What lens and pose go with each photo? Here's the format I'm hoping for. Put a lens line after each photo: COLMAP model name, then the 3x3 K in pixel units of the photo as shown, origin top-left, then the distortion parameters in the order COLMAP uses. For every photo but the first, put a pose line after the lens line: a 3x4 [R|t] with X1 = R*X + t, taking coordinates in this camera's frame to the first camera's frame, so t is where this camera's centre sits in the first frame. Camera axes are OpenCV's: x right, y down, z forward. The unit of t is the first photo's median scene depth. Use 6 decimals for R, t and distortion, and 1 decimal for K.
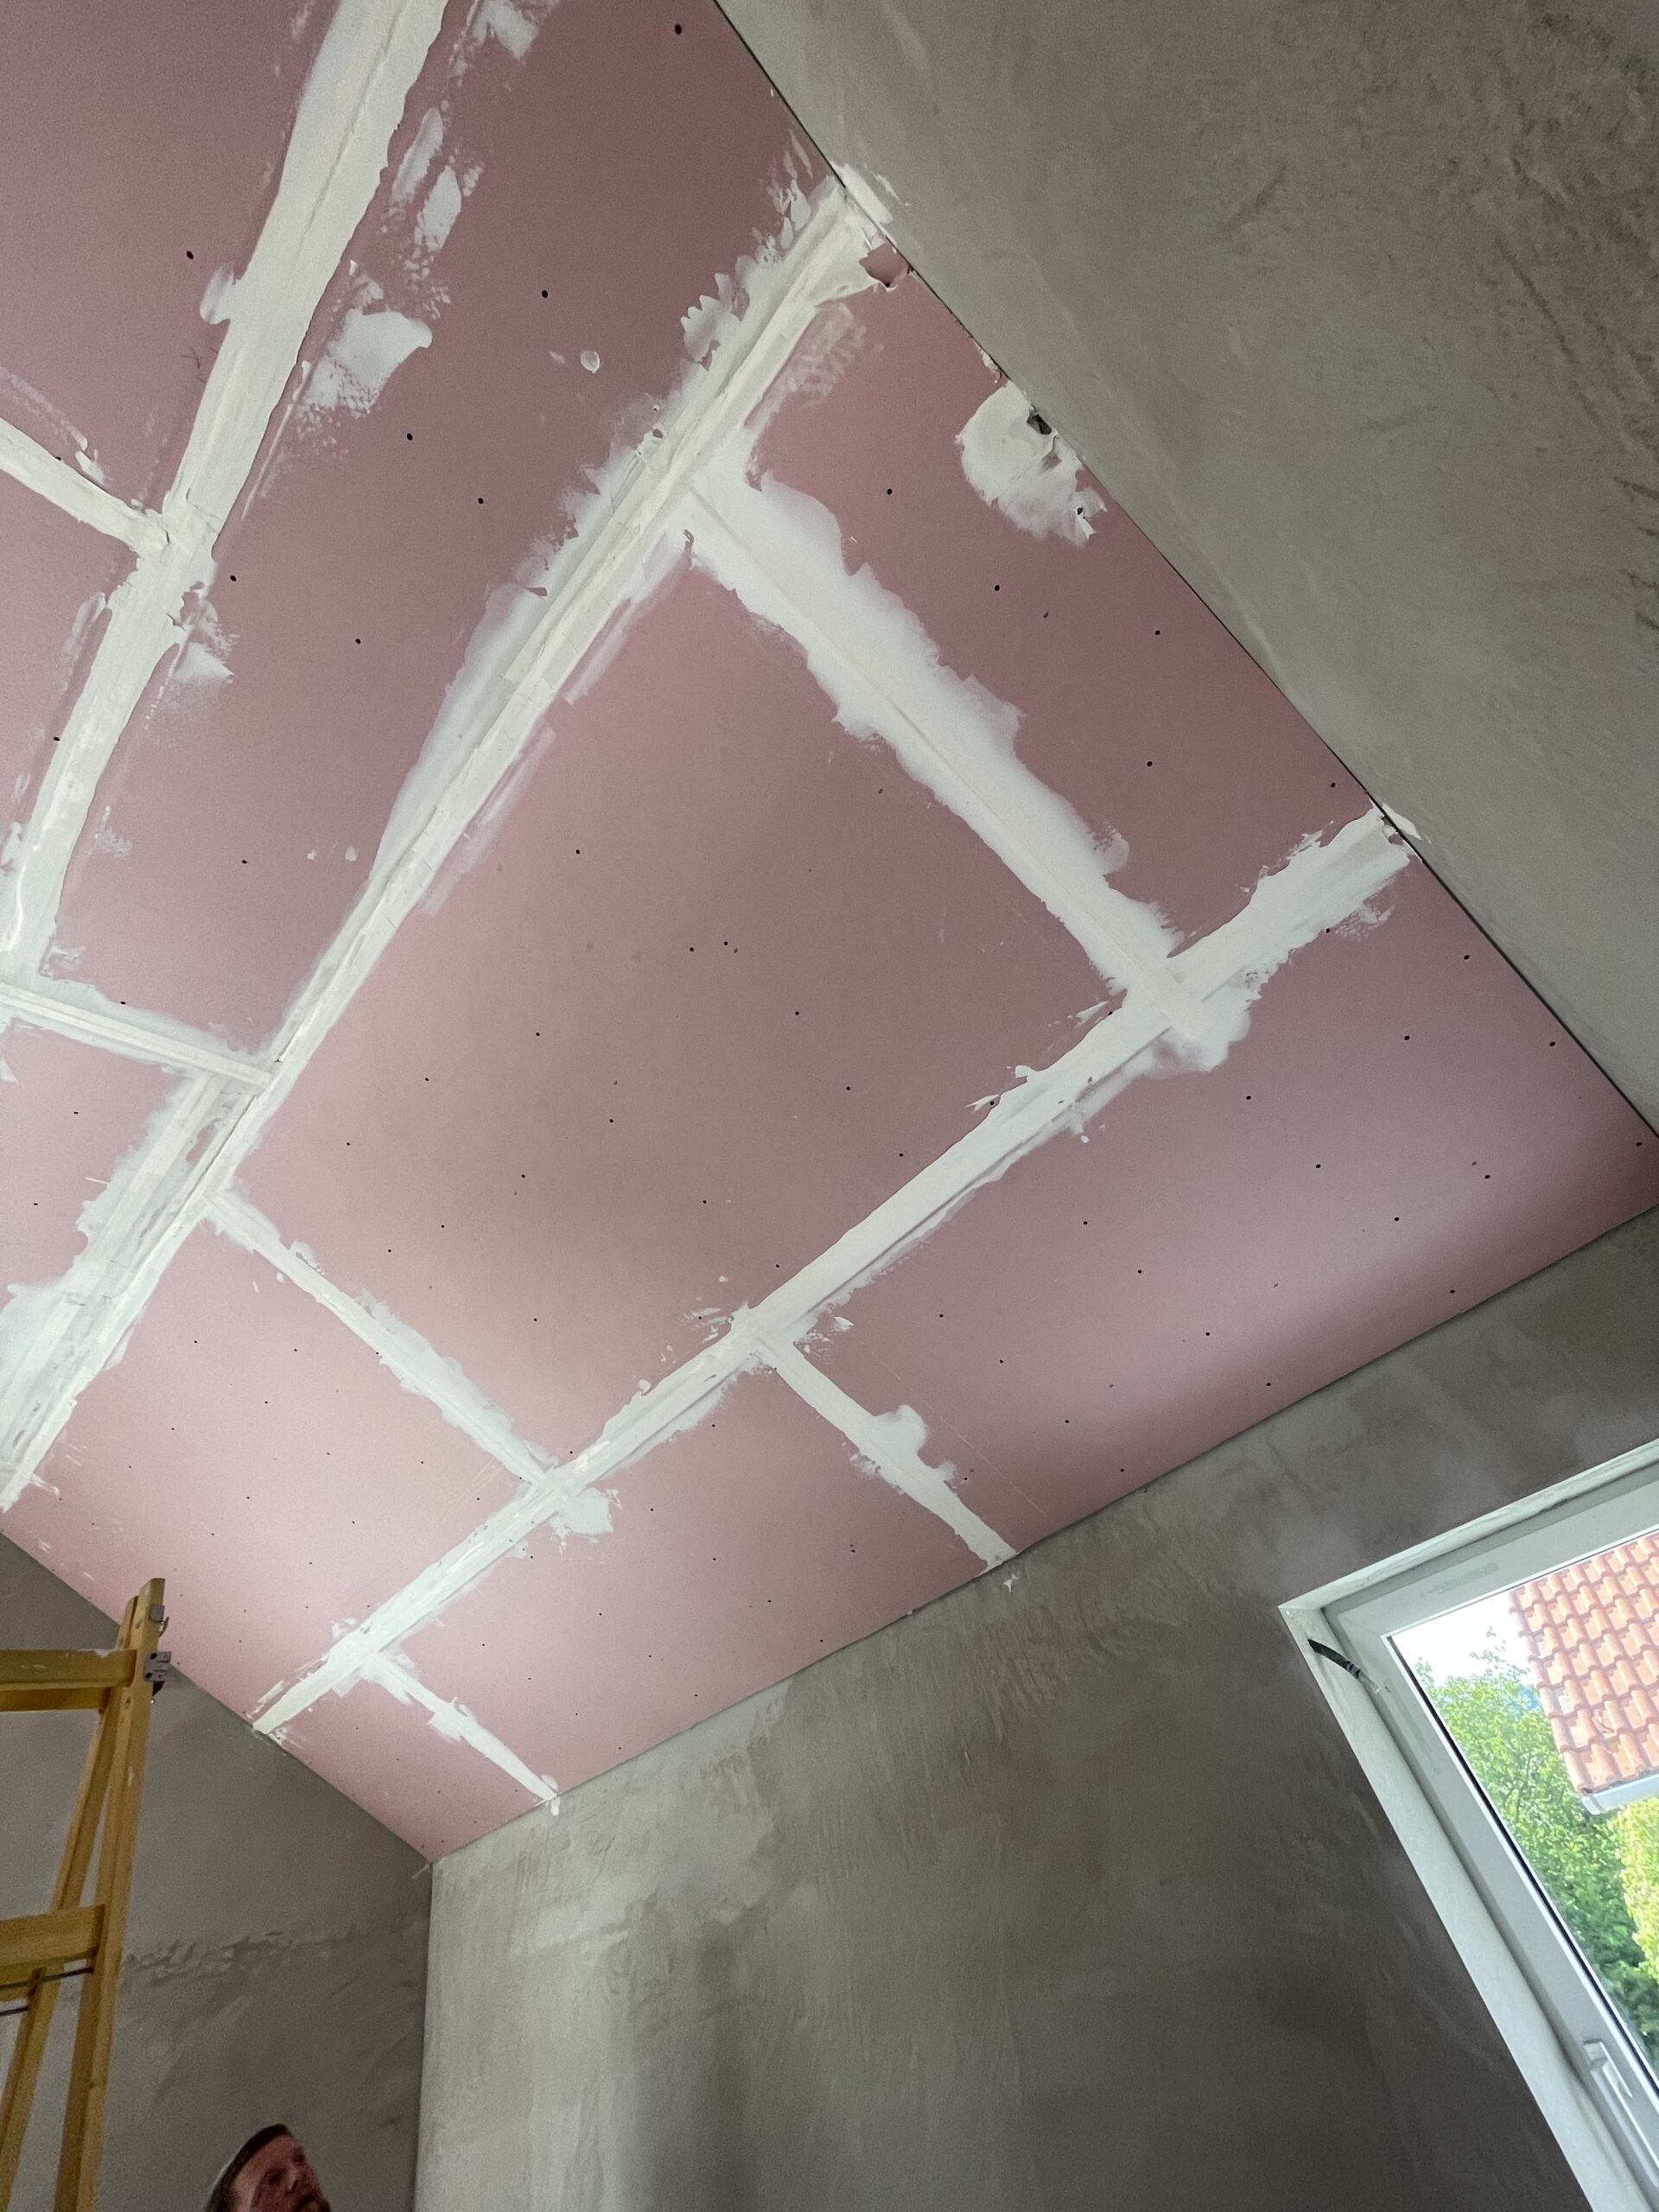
lens RADIAL K [[889.6, 0, 832.2], [0, 889.6, 1108.5], [0, 0, 1]] dist [-0.003289, -0.000002]
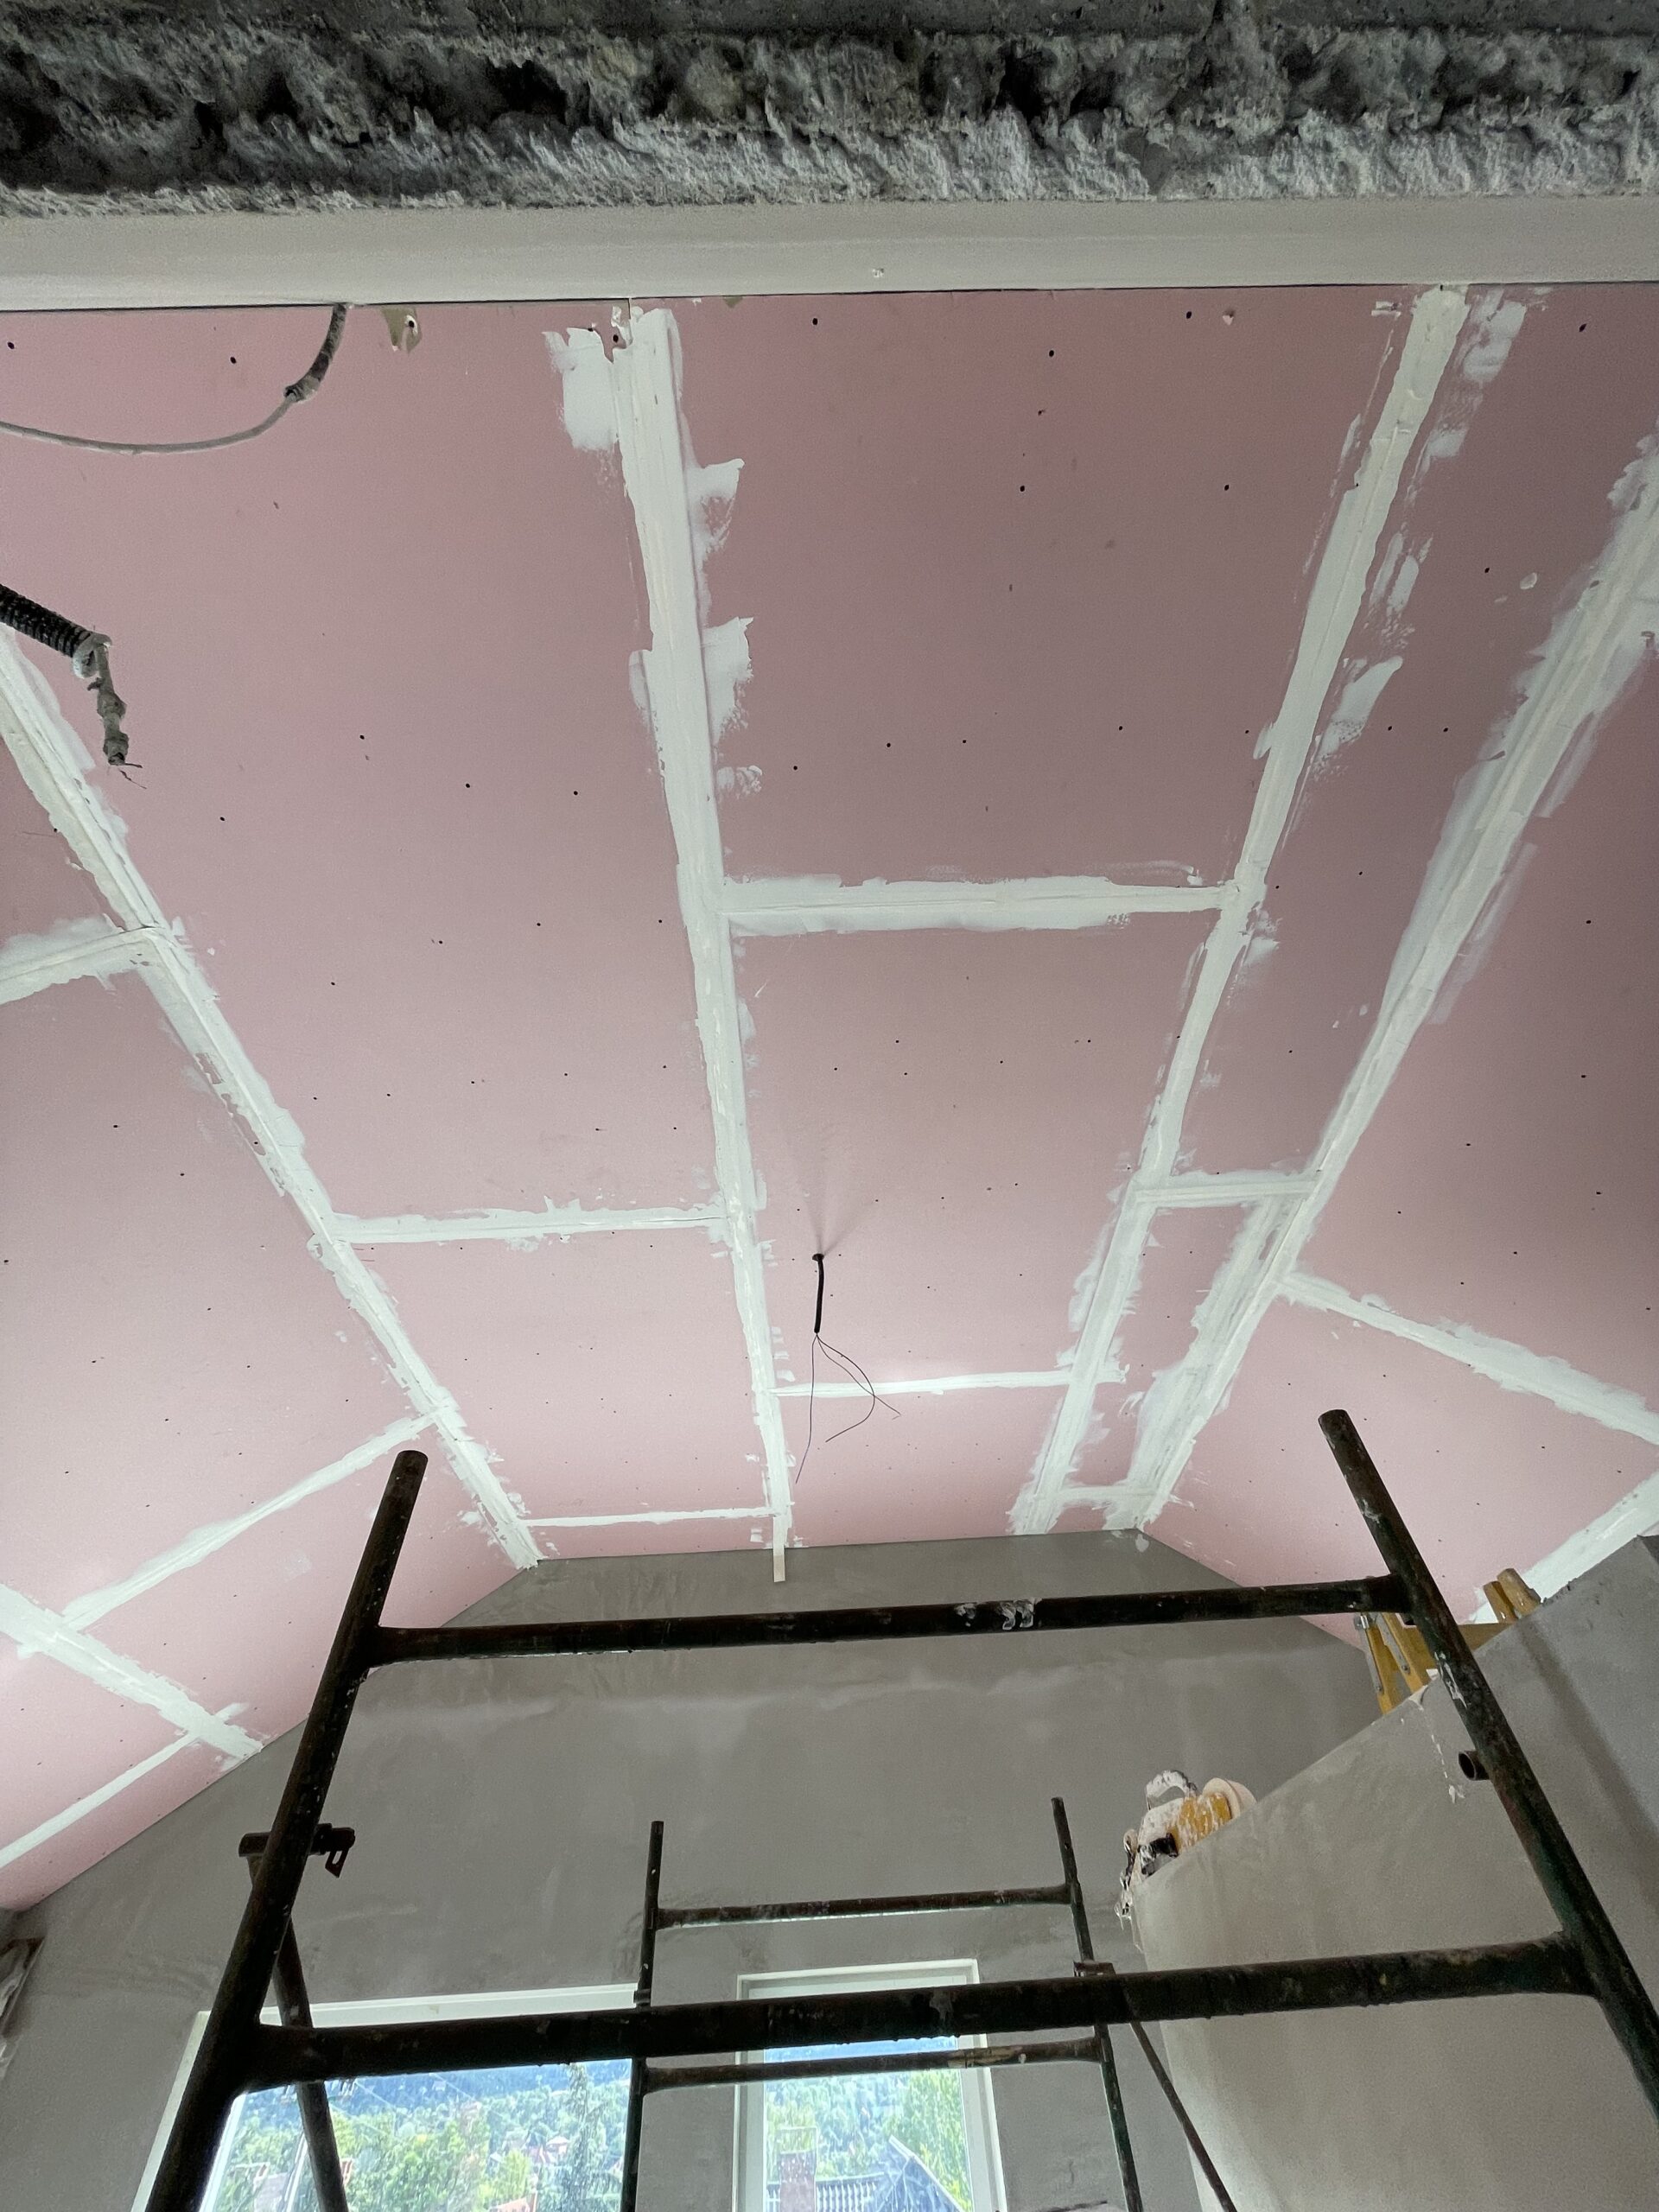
lens RADIAL K [[889.6, 0, 830.8], [0, 889.6, 1107.2], [0, 0, 1]] dist [-0.003289, -0.000002]
pose [[0.704334, -0.374821, -0.602846, -0.367123], [0.398590, 0.911544, -0.101064, -0.338843], [0.587401, -0.169105, 0.791431, -0.487266]]
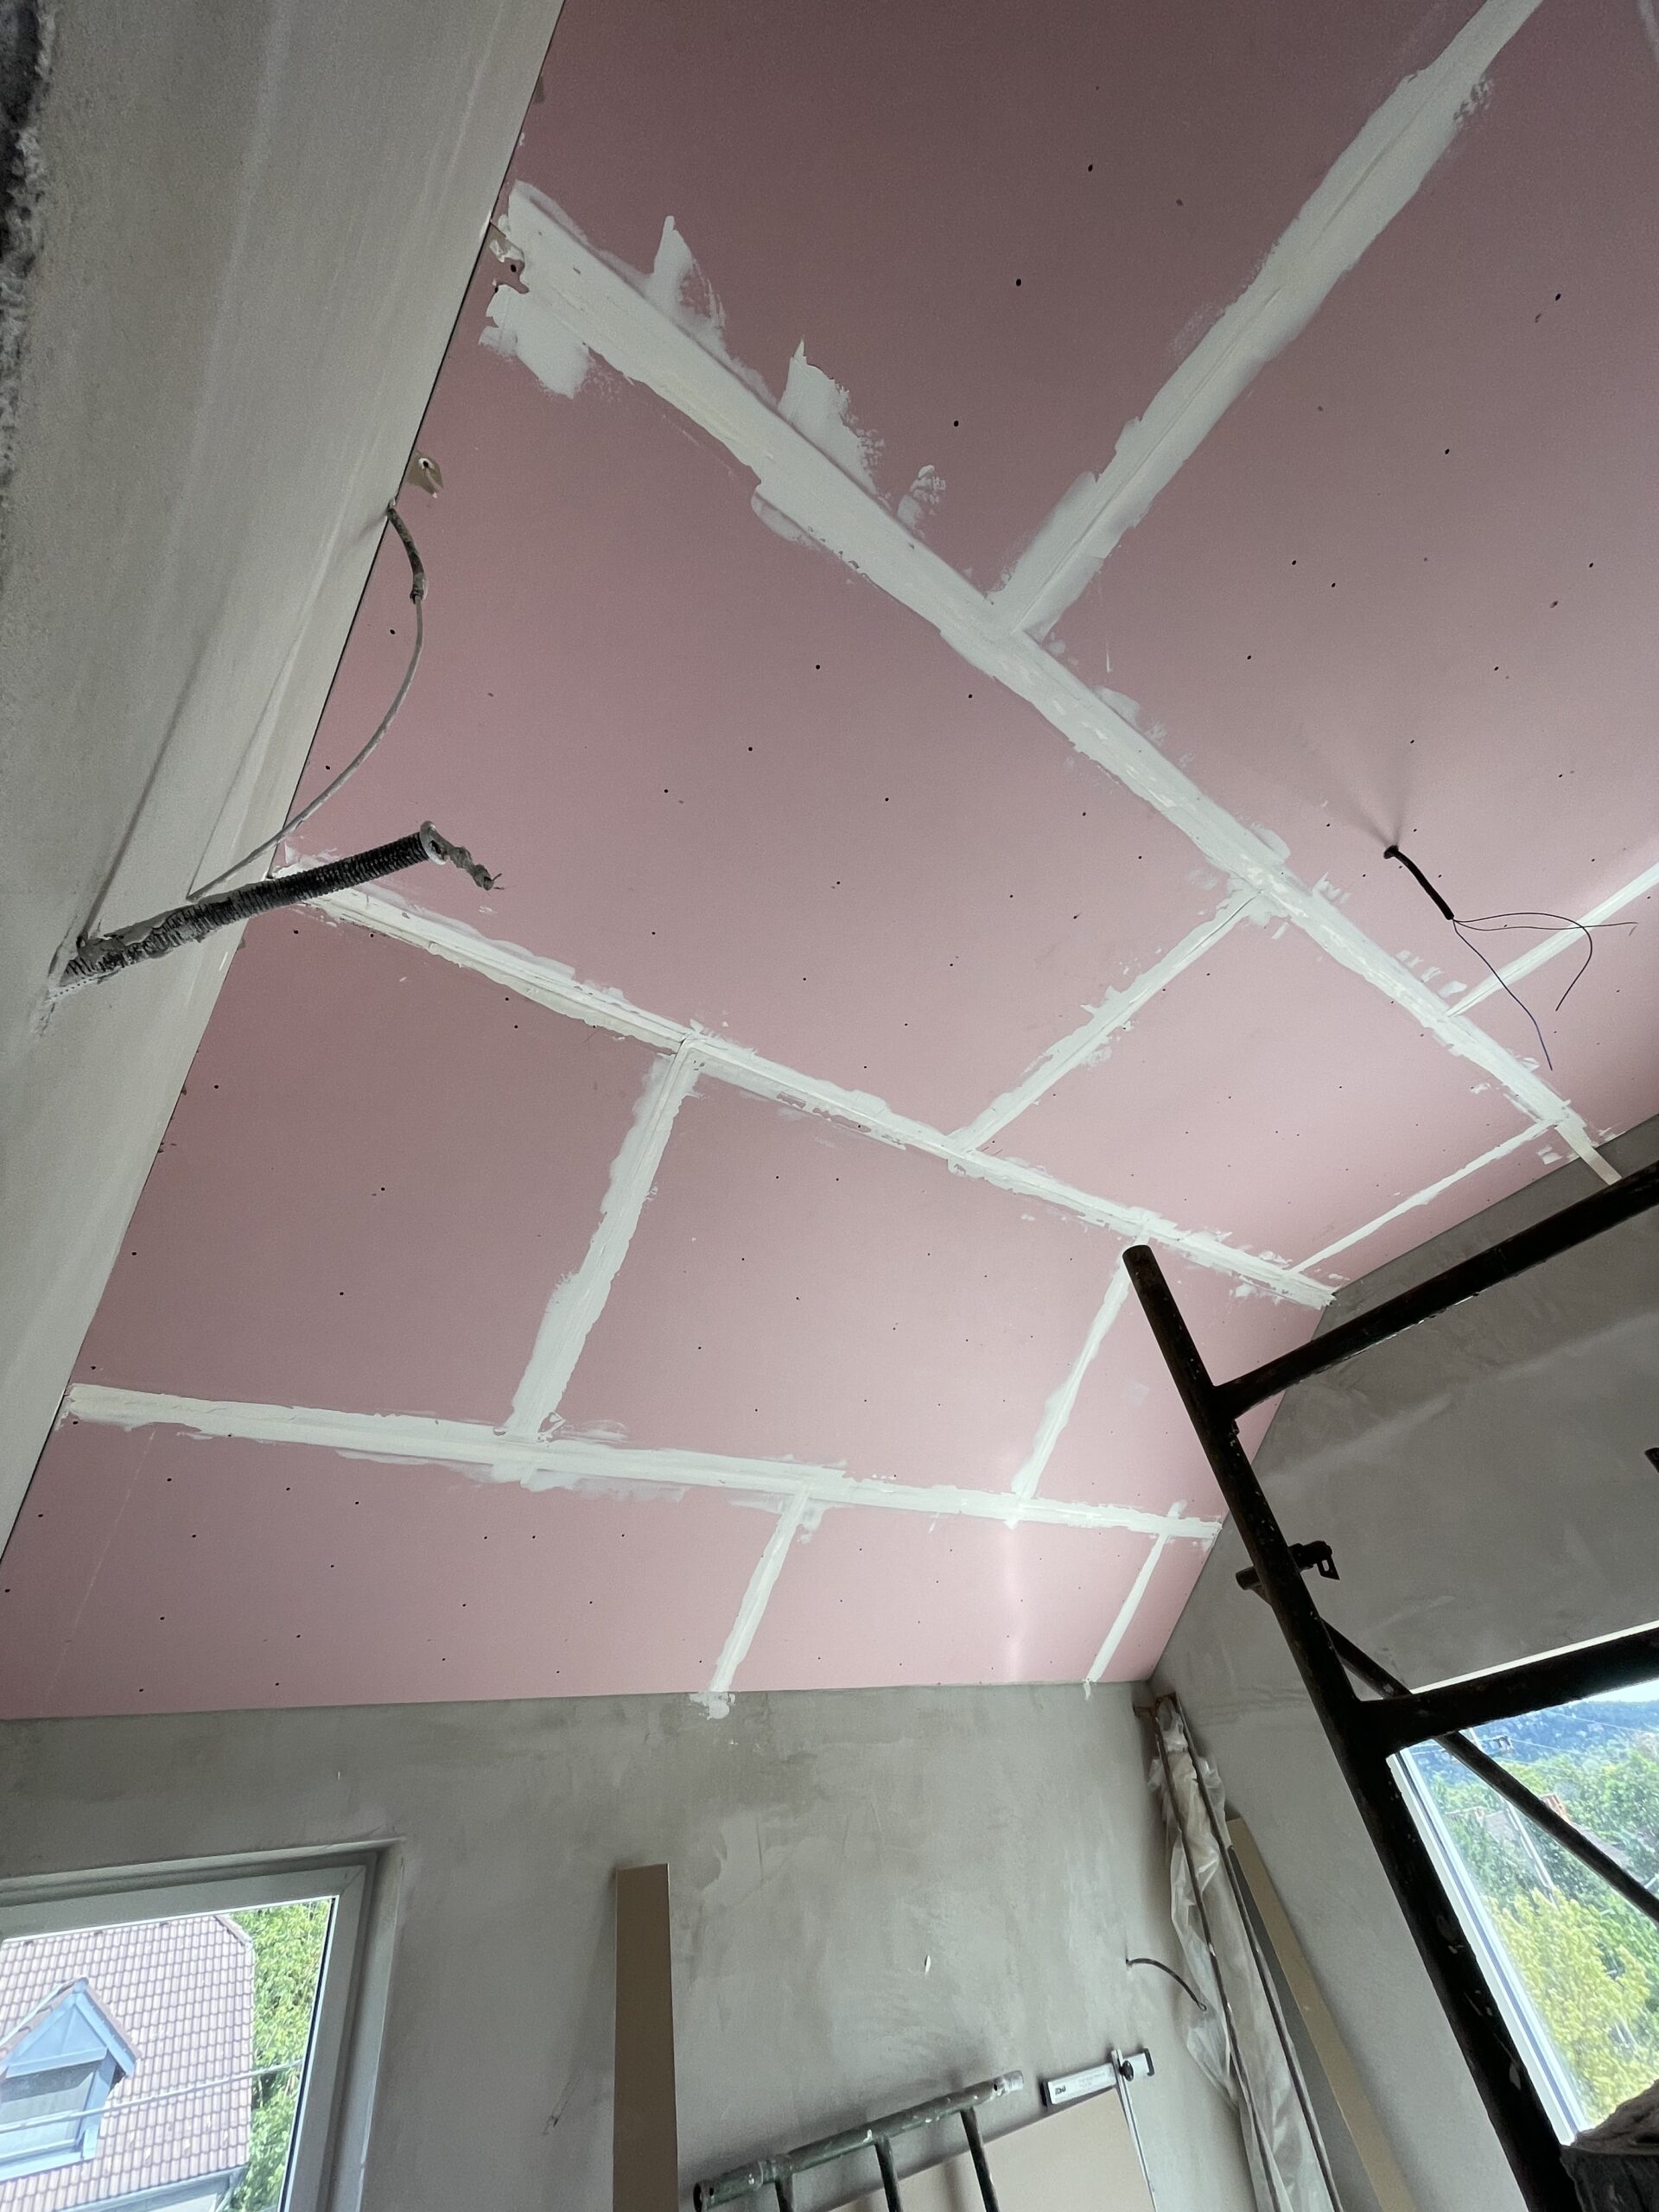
lens RADIAL K [[889.6, 0, 830.3], [0, 889.6, 1106.7], [0, 0, 1]] dist [-0.003289, -0.000002]
pose [[-0.080599, -0.469125, -0.879446, -0.413924], [0.804578, 0.490186, -0.335218, -0.304976], [0.588352, -0.734601, 0.337939, -0.476440]]
